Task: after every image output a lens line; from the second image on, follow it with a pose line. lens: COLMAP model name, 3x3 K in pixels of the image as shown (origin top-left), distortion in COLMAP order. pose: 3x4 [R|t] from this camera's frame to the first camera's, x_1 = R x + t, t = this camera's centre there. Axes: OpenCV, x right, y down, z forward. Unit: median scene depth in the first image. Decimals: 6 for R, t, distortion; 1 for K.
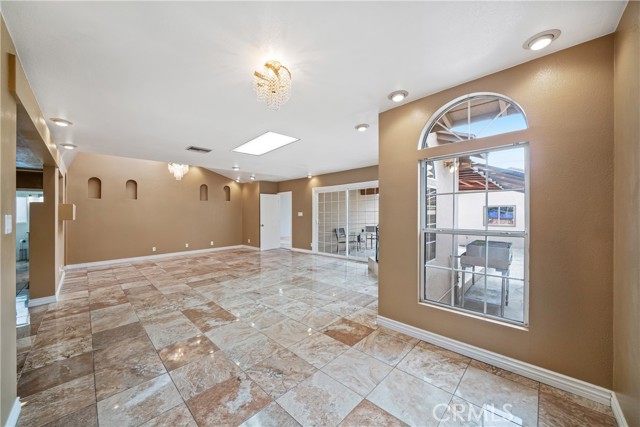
lens RADIAL K [[231.9, 0, 321.3], [0, 231.9, 214.5], [0, 0, 1]] dist [-0.016023, 0.000297]
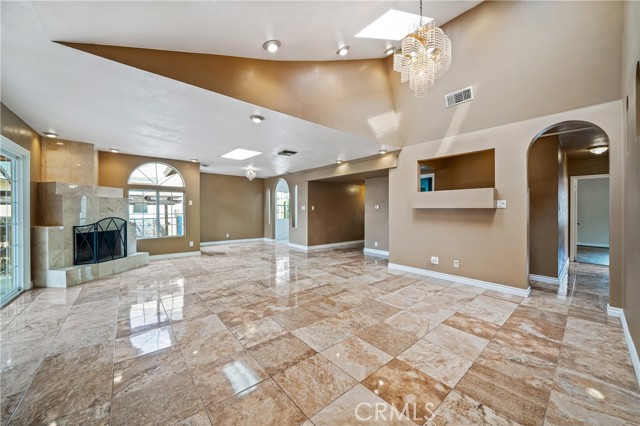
lens RADIAL K [[236.0, 0, 316.8], [0, 236.0, 211.2], [0, 0, 1]] dist [-0.021410, 0.000152]
pose [[-0.992802, 0.007924, 0.119504, -0.740072], [0.010282, 0.999764, 0.019131, 0.013588], [-0.119324, 0.020222, -0.992649, 1.970544]]
